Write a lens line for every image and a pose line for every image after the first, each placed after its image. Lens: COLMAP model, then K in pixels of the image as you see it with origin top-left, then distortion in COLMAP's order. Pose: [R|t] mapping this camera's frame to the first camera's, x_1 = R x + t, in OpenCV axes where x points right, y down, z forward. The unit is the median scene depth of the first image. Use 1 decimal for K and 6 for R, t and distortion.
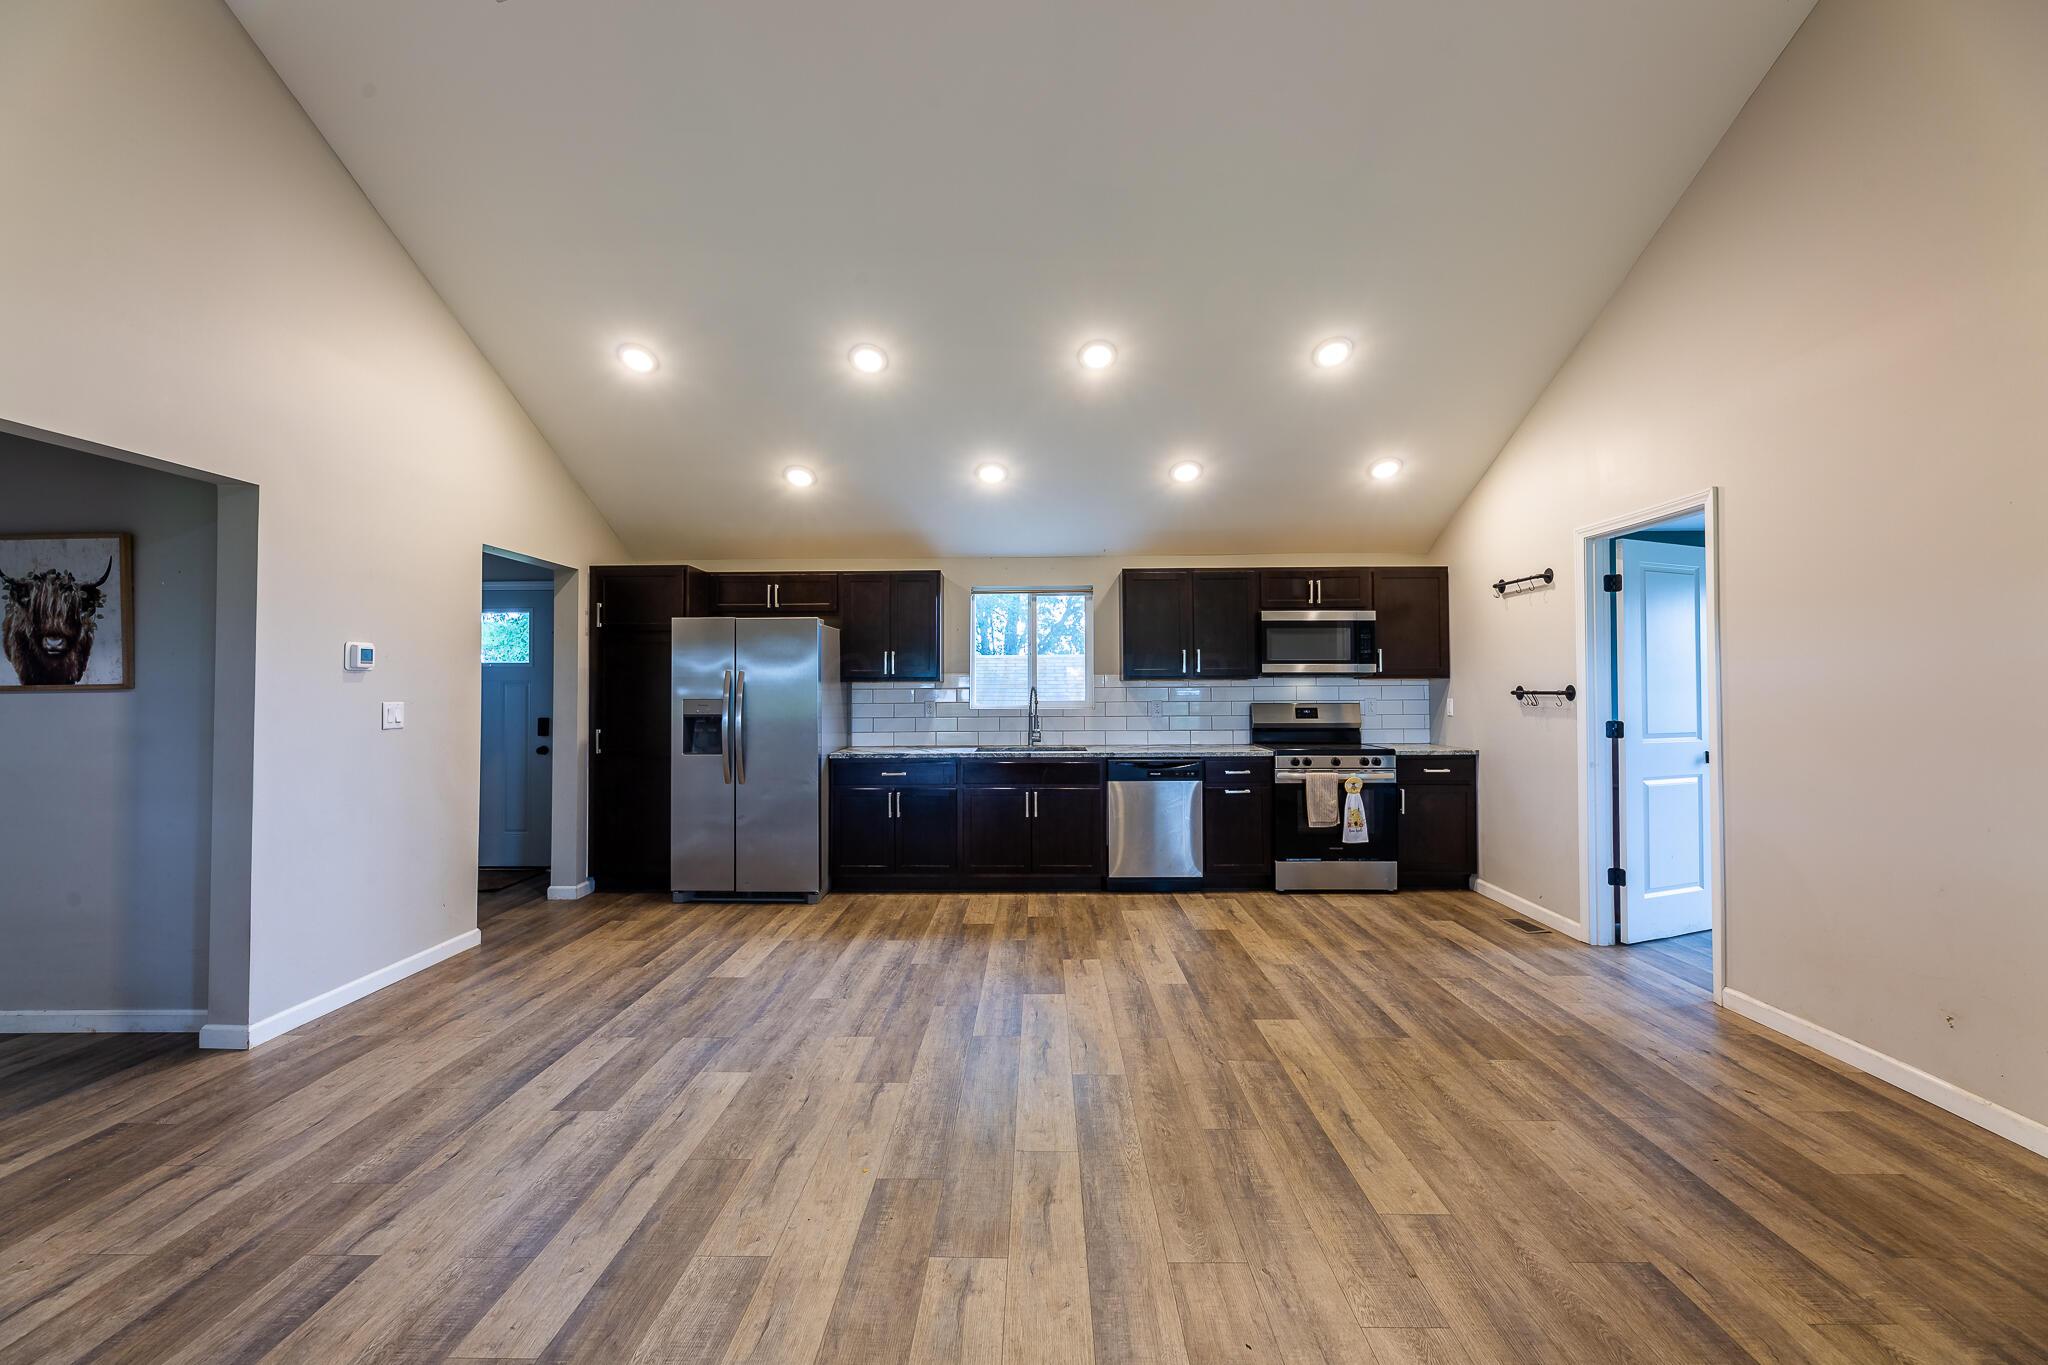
lens RADIAL K [[820.6, 0, 1022.7], [0, 820.6, 672.5], [0, 0, 1]] dist [-0.000860, -0.000272]
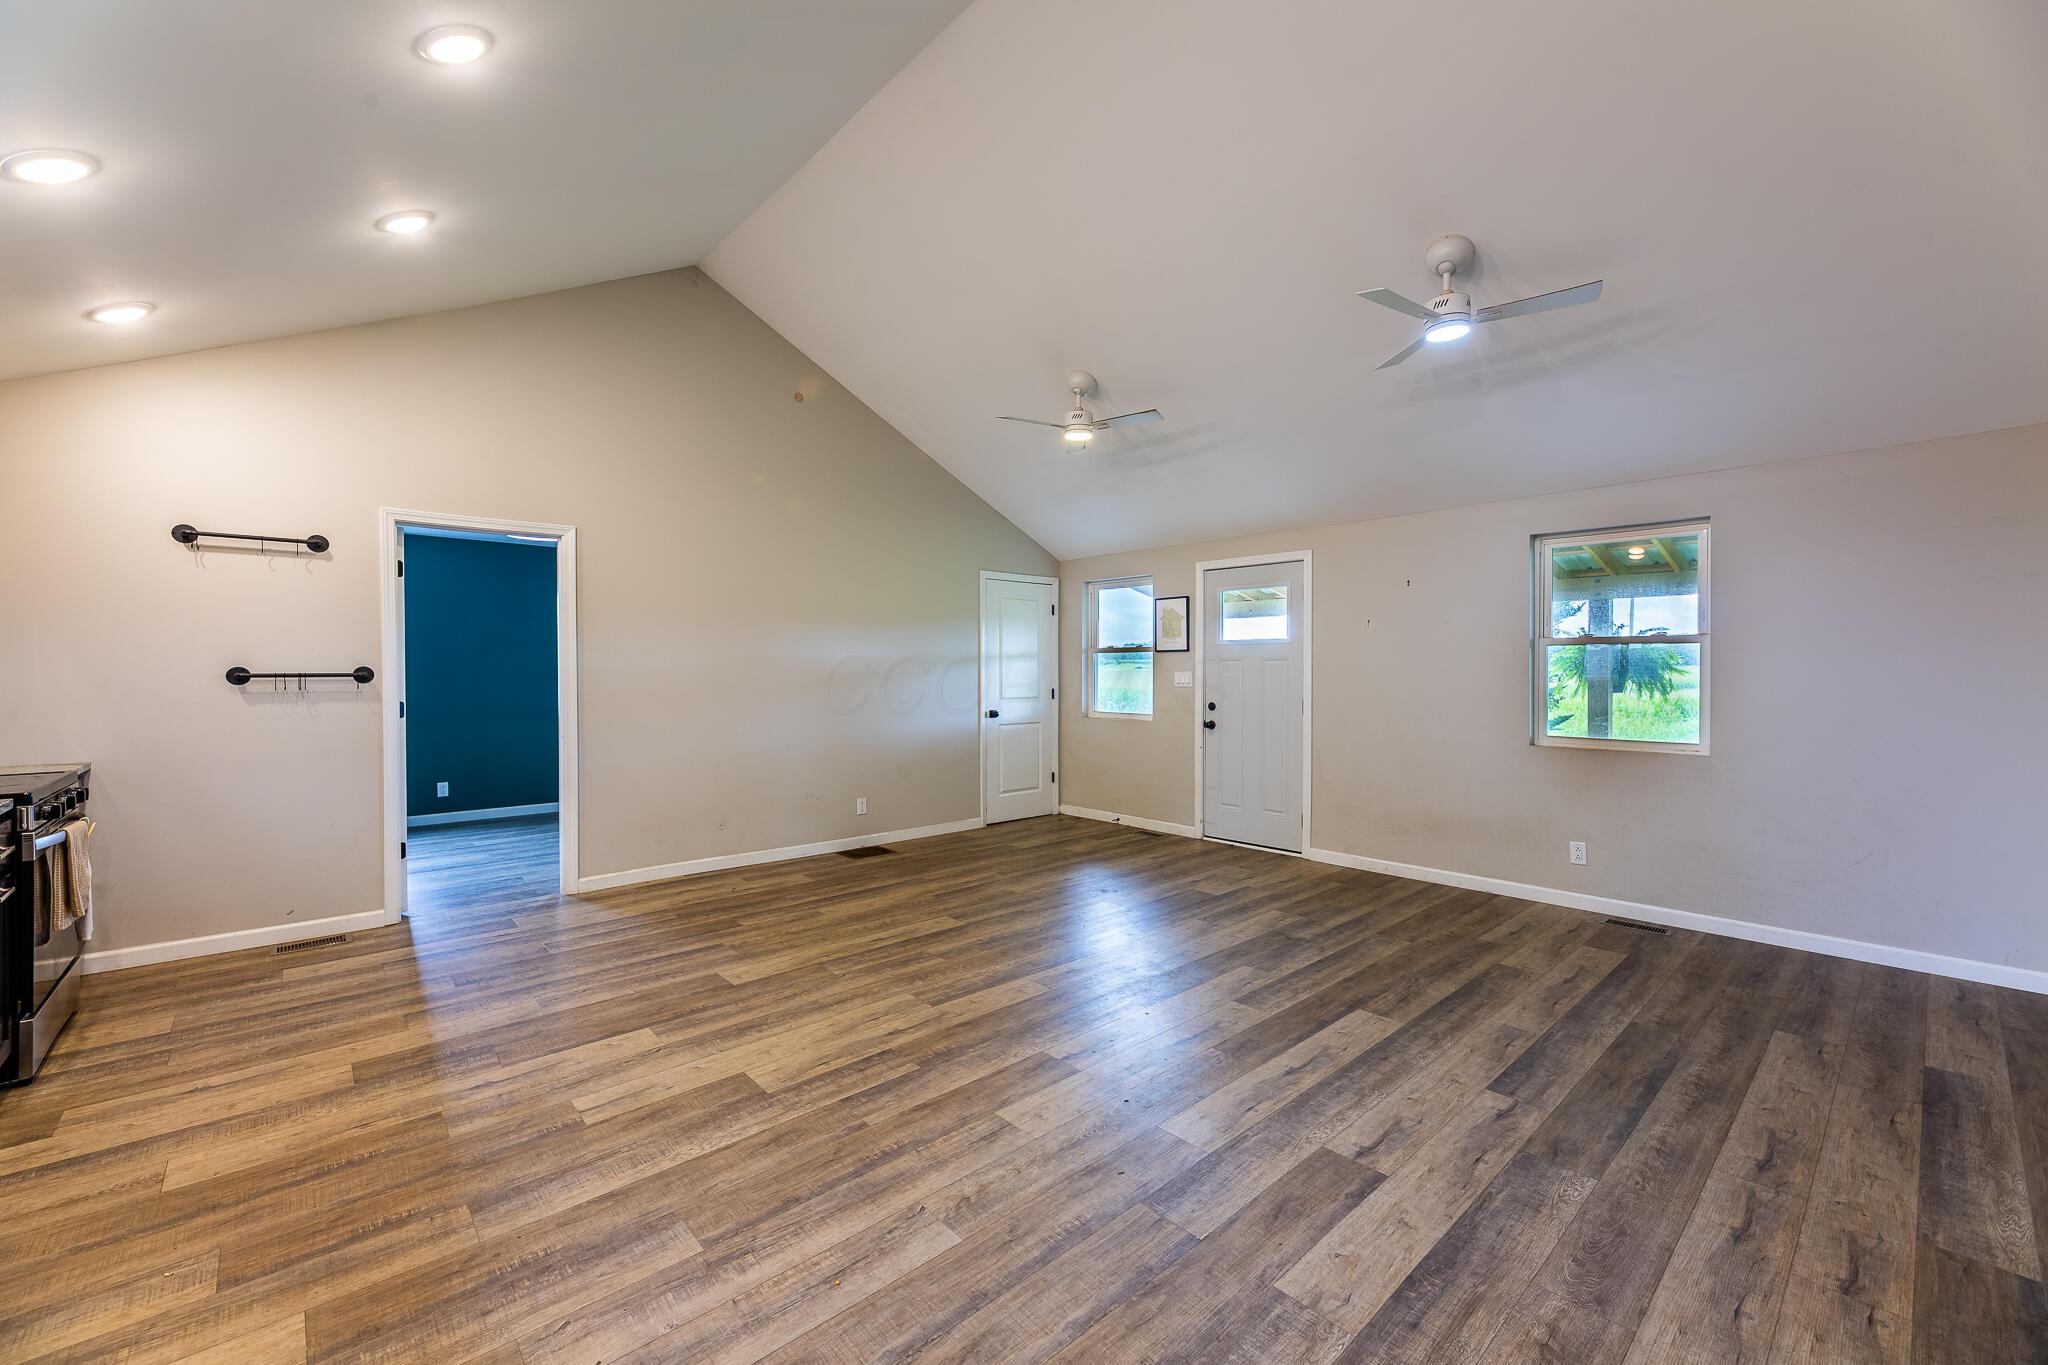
lens RADIAL K [[820.6, 0, 1022.7], [0, 820.6, 672.5], [0, 0, 1]] dist [-0.000860, -0.000272]
pose [[-0.679269, 0.002475, 0.733885, -0.827298], [-0.009687, 0.999877, -0.012337, 0.040046], [-0.733825, -0.015489, -0.679162, 1.629126]]
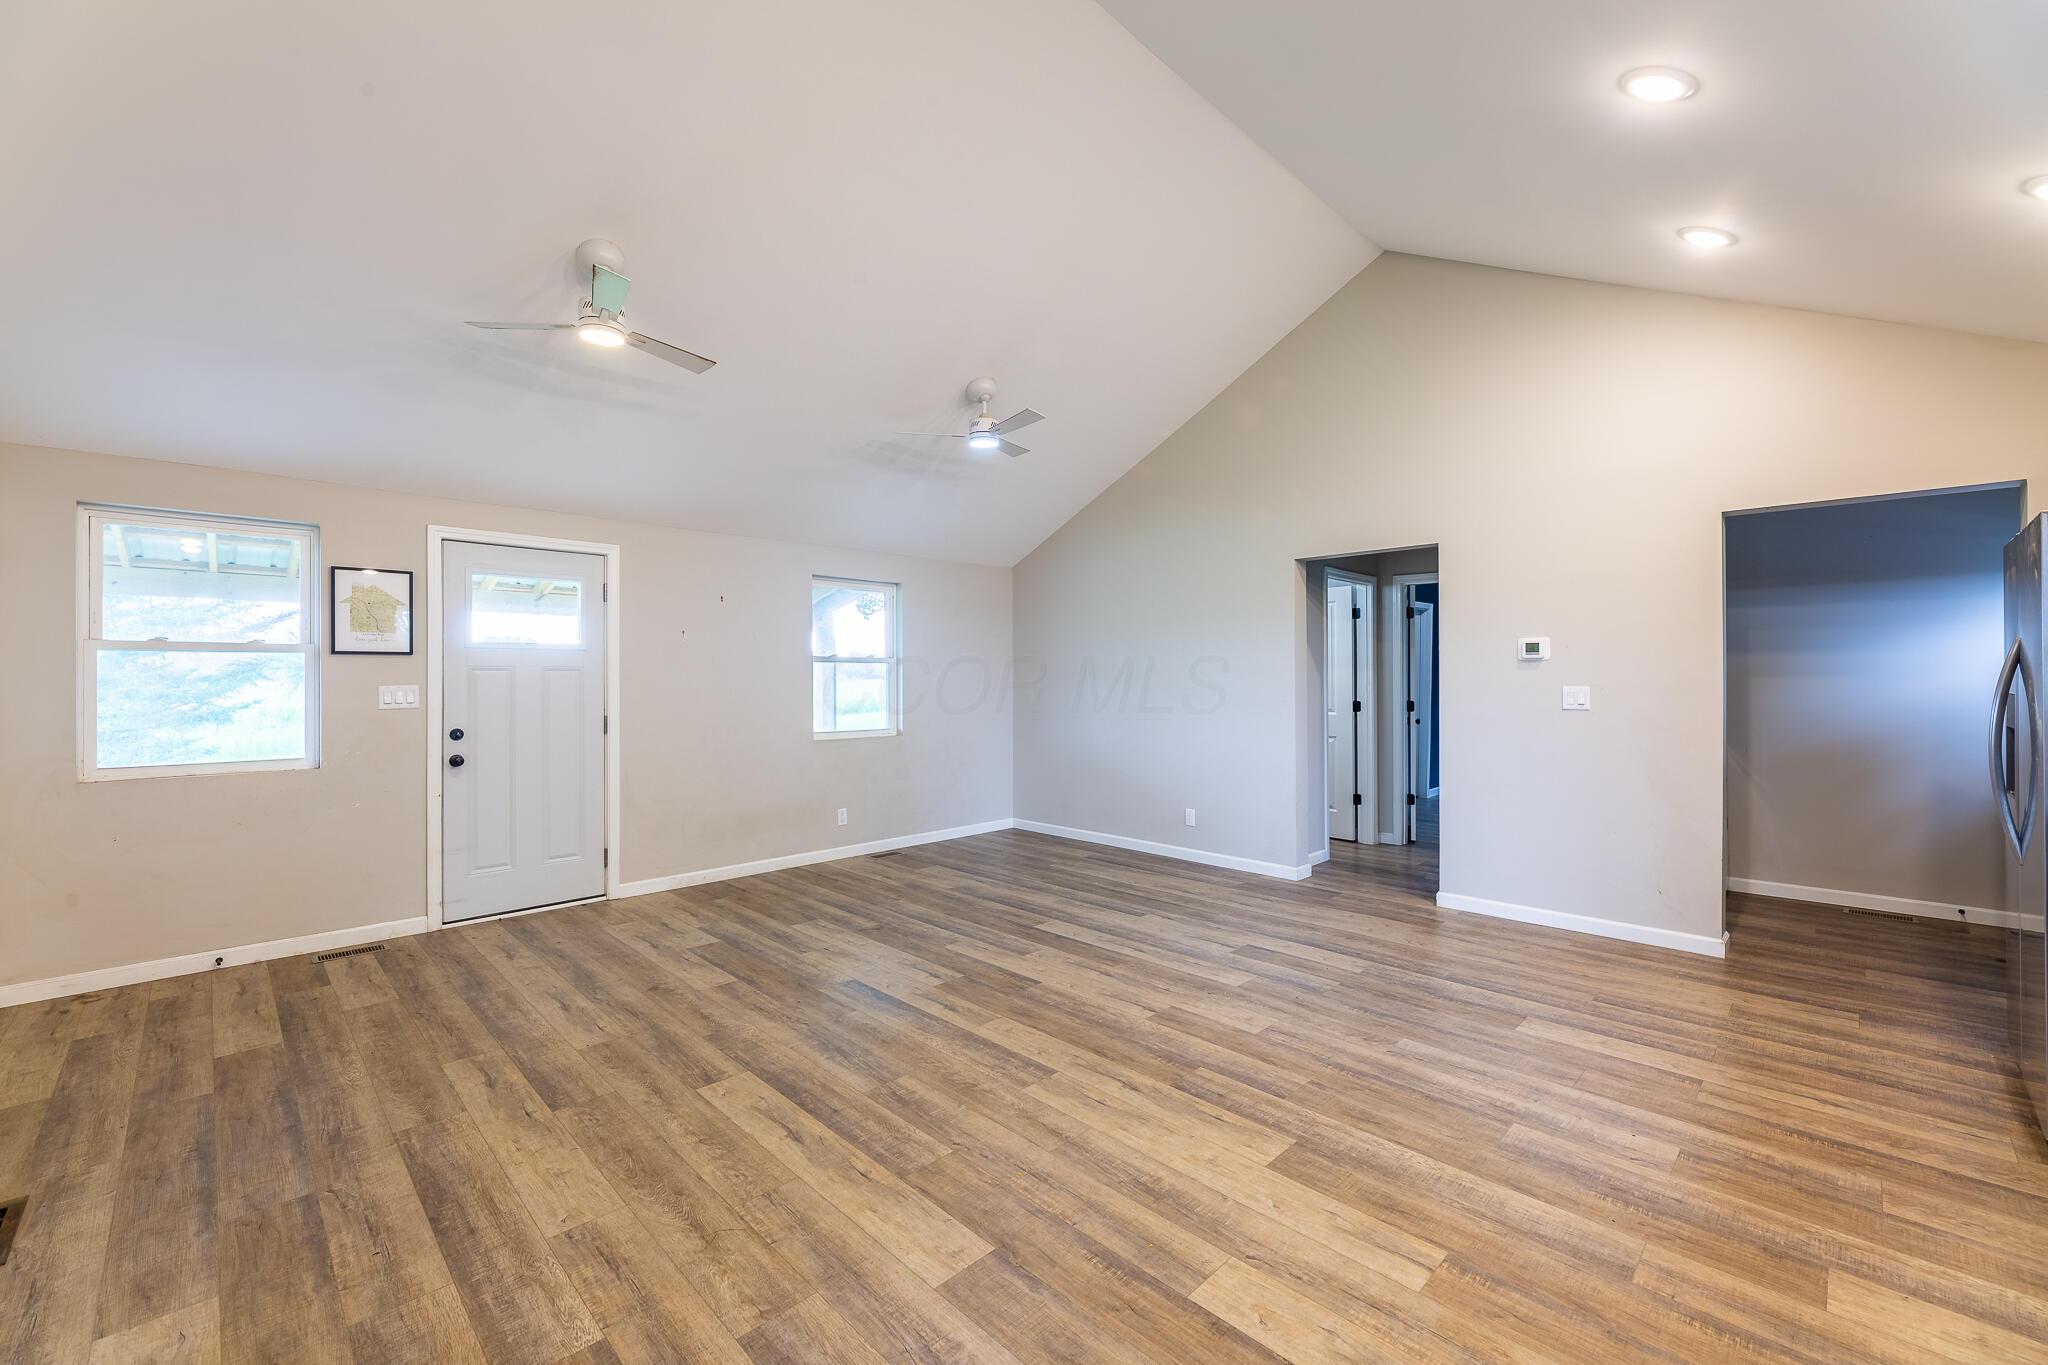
lens RADIAL K [[840.0, 0, 1016.4], [0, 840.0, 677.3], [0, 0, 1]] dist [0.000055, -0.000311]
pose [[-0.700297, 0.005610, -0.713830, 0.780202], [0.019190, 0.999756, -0.010968, 0.029588], [0.713594, -0.021379, -0.700233, 1.617929]]
